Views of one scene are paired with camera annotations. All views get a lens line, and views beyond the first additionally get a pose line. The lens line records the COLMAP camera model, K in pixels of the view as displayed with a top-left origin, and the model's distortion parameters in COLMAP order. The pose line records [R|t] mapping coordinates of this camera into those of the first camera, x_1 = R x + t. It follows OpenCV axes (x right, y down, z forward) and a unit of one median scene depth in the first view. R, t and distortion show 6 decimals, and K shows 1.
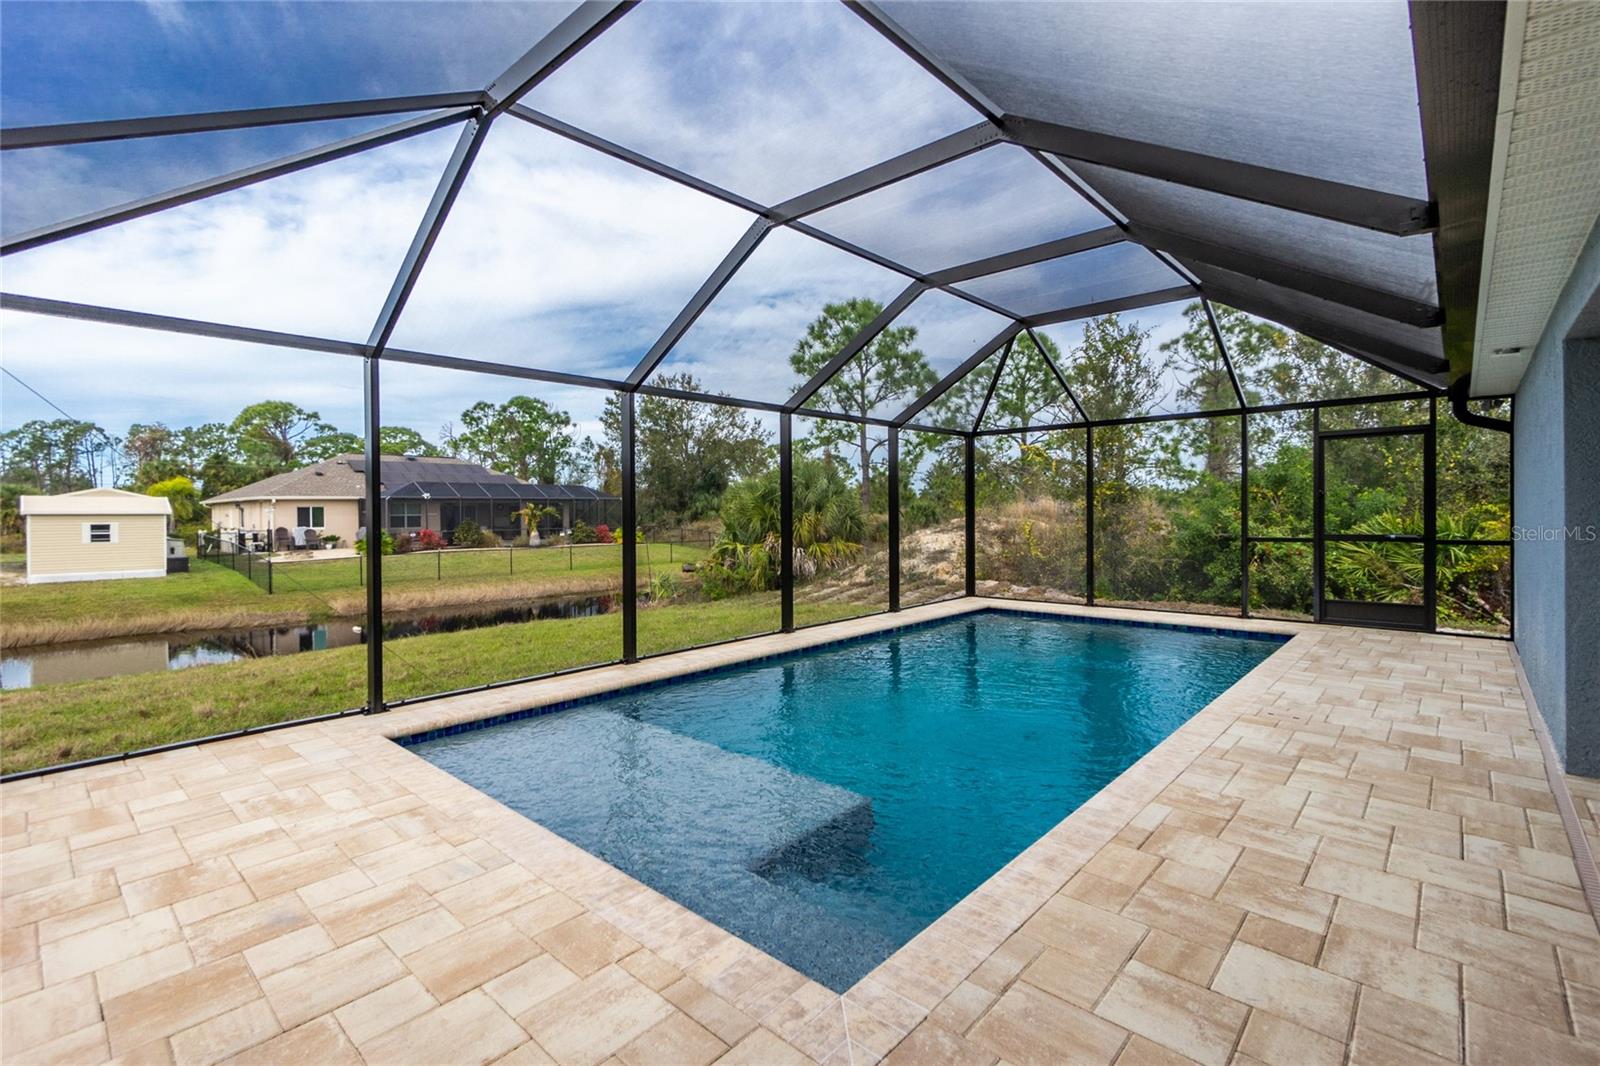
lens RADIAL K [[724.4, 0, 801.0], [0, 724.4, 515.4], [0, 0, 1]] dist [0.000551, 0.001431]
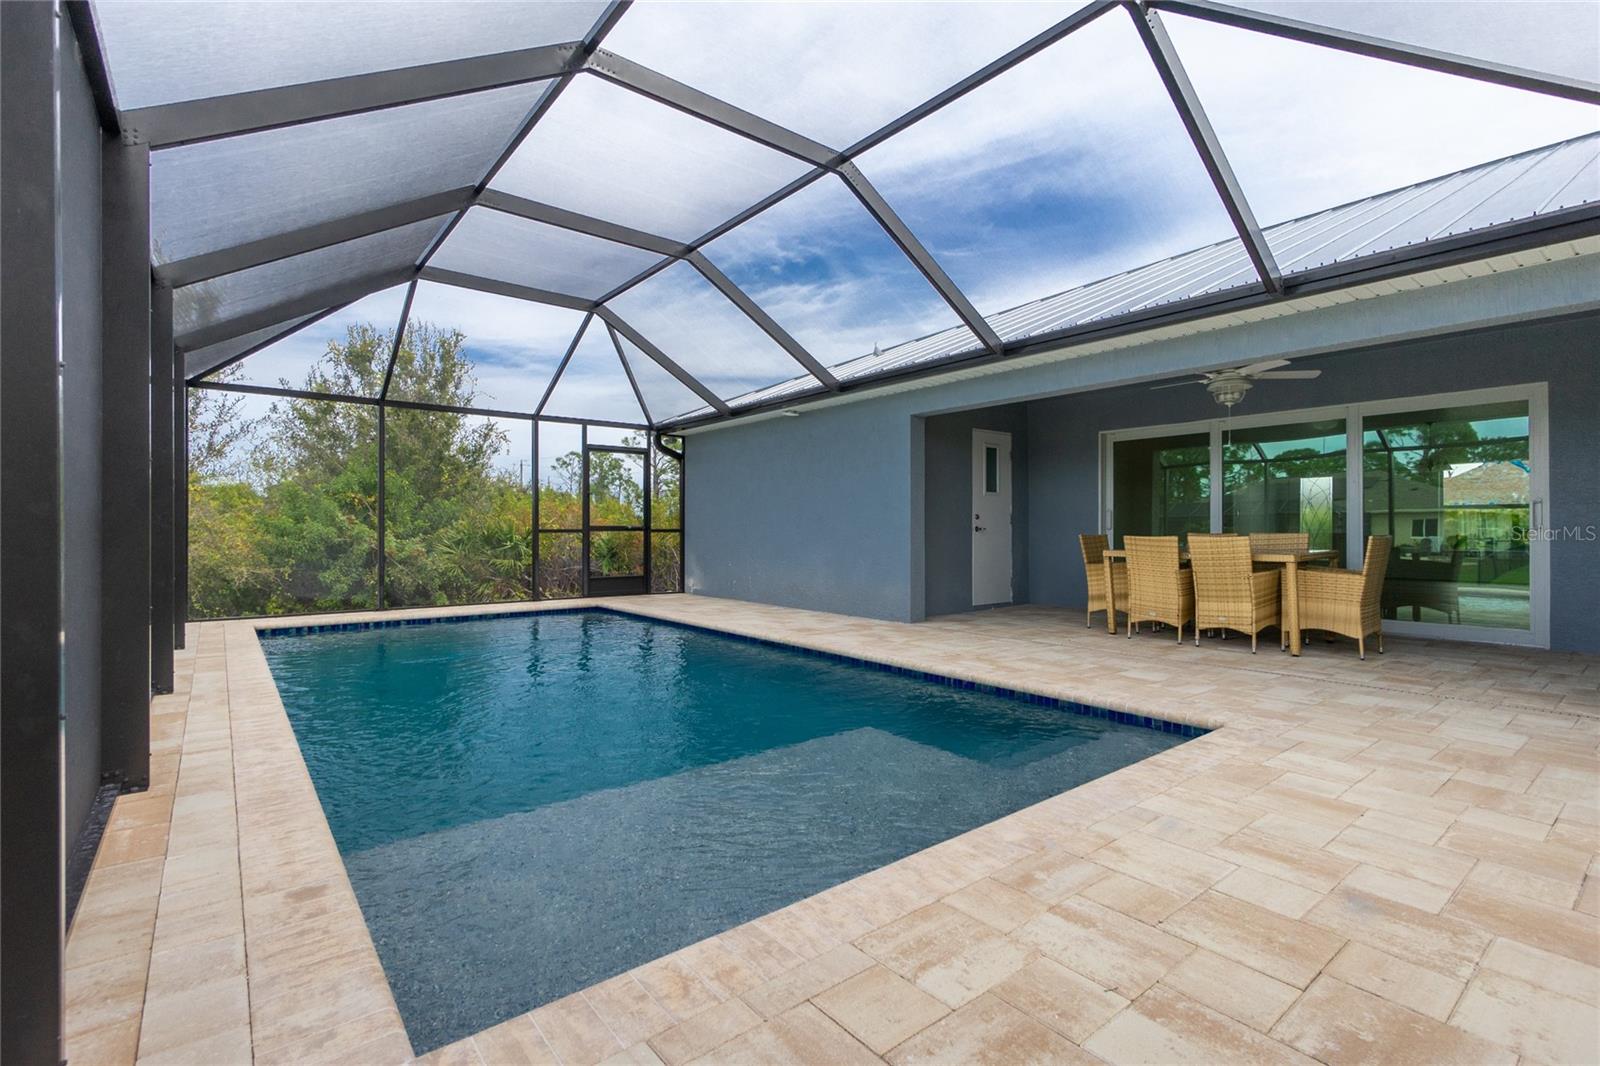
lens RADIAL K [[724.4, 0, 815.0], [0, 724.4, 531.2], [0, 0, 1]] dist [0.000551, 0.001431]
pose [[0.154771, 0.007122, 0.987925, -0.290509], [0.006308, 0.999947, -0.008197, 0.030350], [-0.987930, 0.007501, 0.154717, 0.269200]]
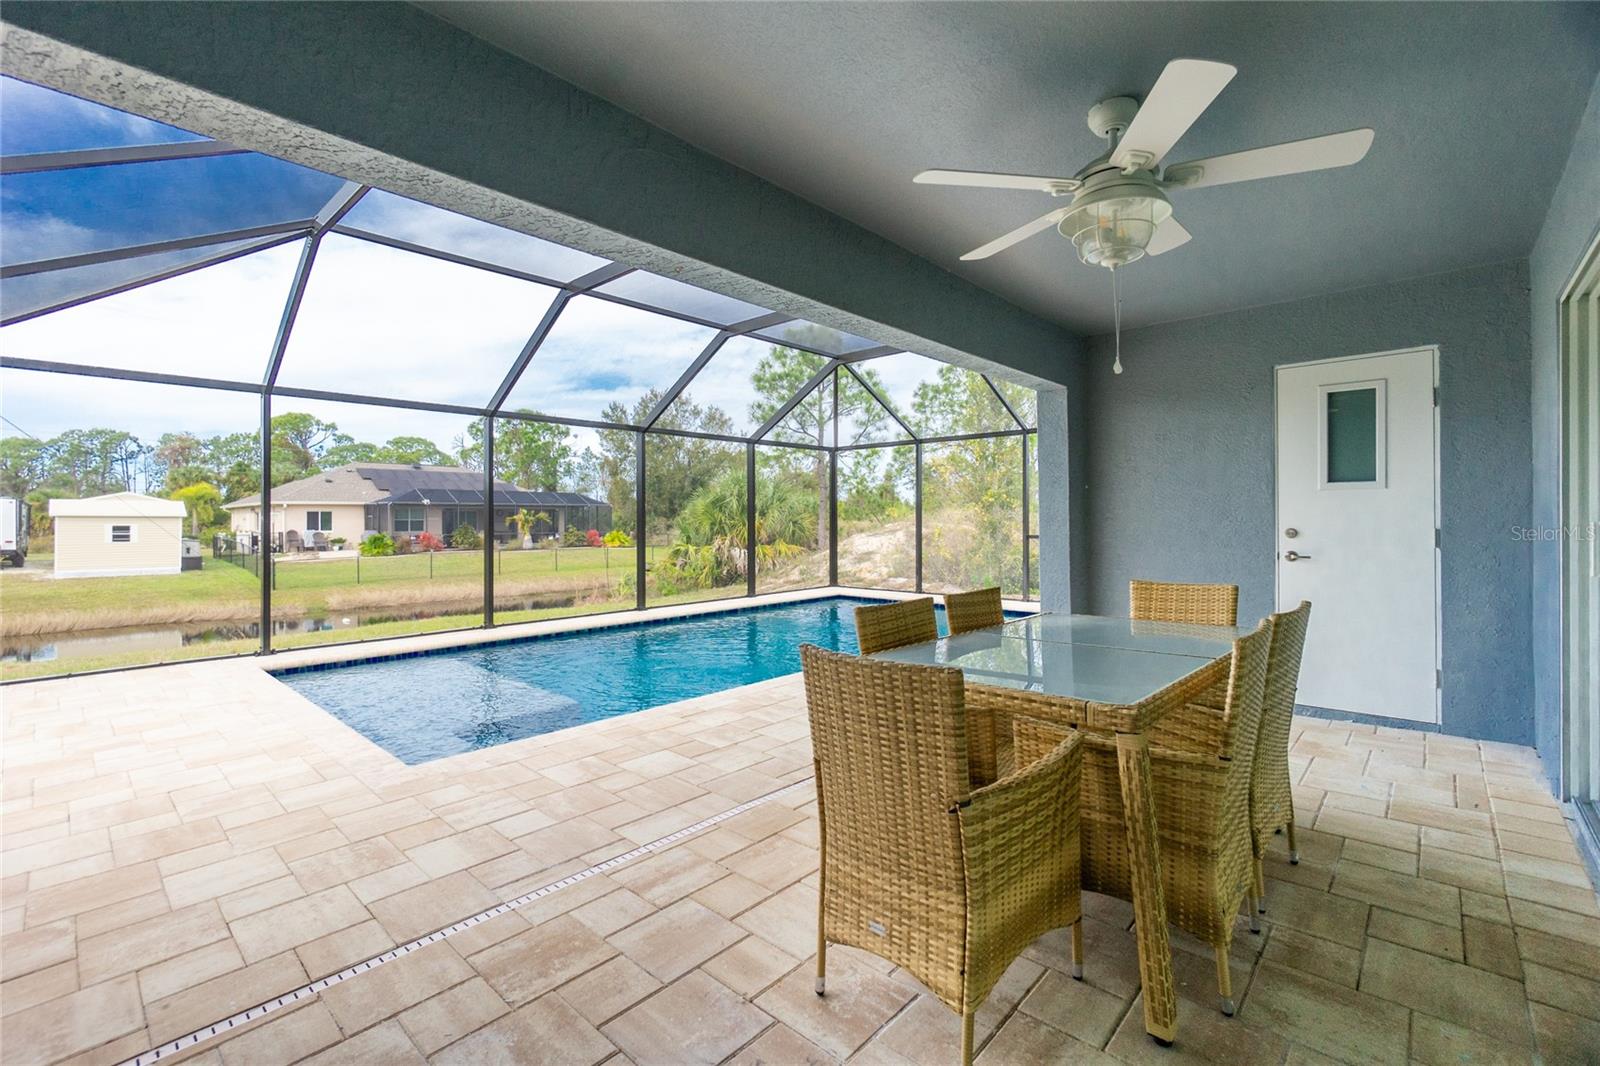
lens RADIAL K [[724.4, 0, 825.0], [0, 724.4, 511.1], [0, 0, 1]] dist [0.000551, 0.001431]
pose [[0.999875, 0.005072, -0.014958, 0.179751], [-0.005367, 0.999791, -0.019722, 0.009997], [0.014855, 0.019800, 0.999694, -0.128318]]
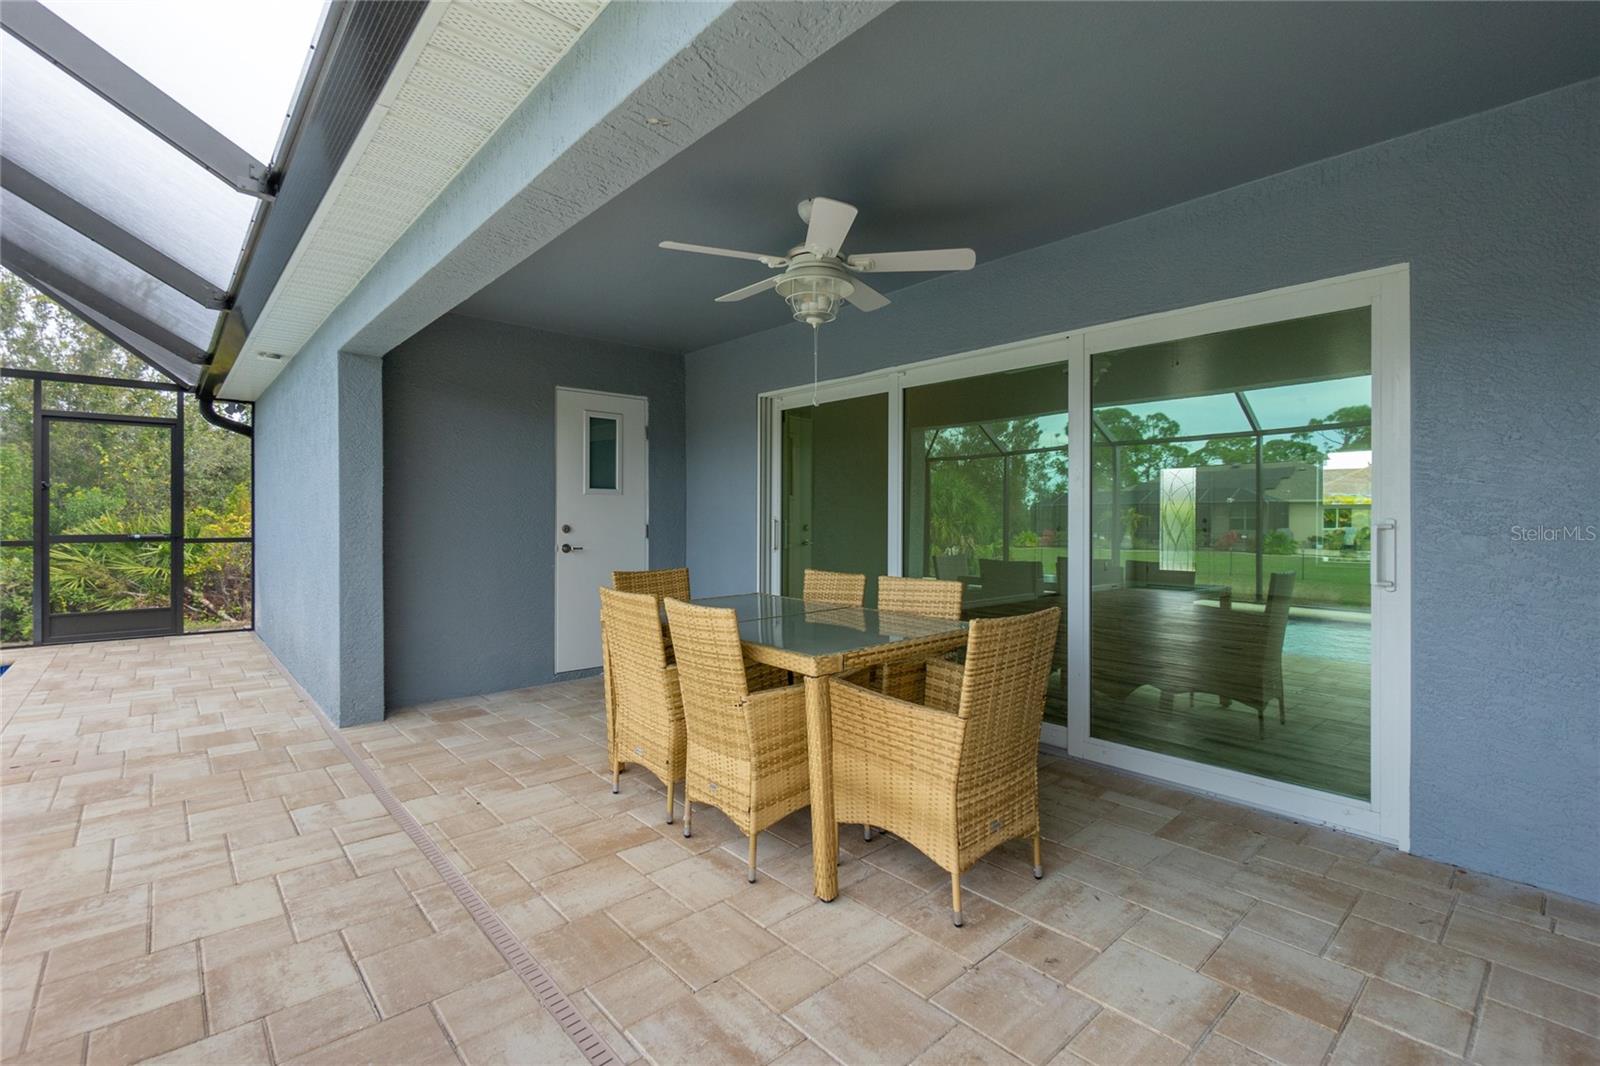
lens RADIAL K [[724.4, 0, 804.0], [0, 724.4, 516.6], [0, 0, 1]] dist [0.000551, 0.001431]
pose [[0.101402, 0.009336, 0.994802, -0.004202], [0.003674, 0.999946, -0.009759, 0.010250], [-0.994839, 0.004644, 0.101362, 0.044619]]
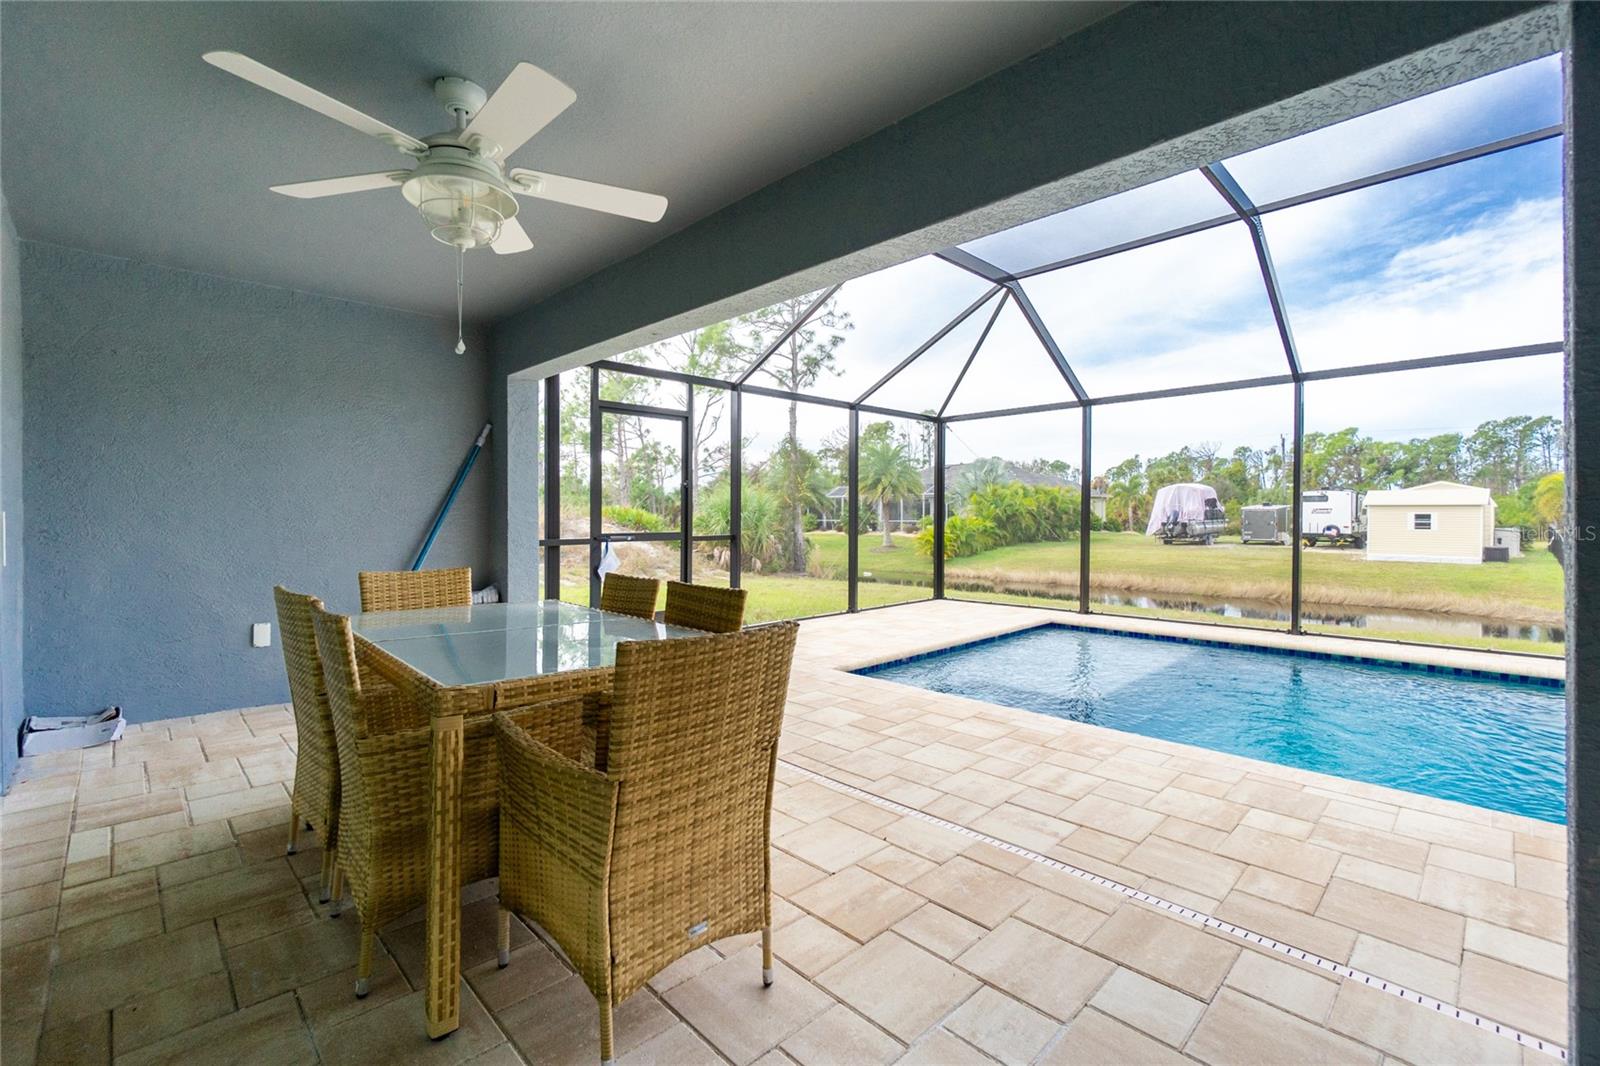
lens RADIAL K [[724.4, 0, 790.4], [0, 724.4, 523.7], [0, 0, 1]] dist [0.000551, 0.001431]
pose [[-0.081538, 0.021575, -0.996437, 0.438236], [-0.003490, 0.999753, 0.021932, 0.009705], [0.996664, 0.005266, -0.081443, 0.169673]]
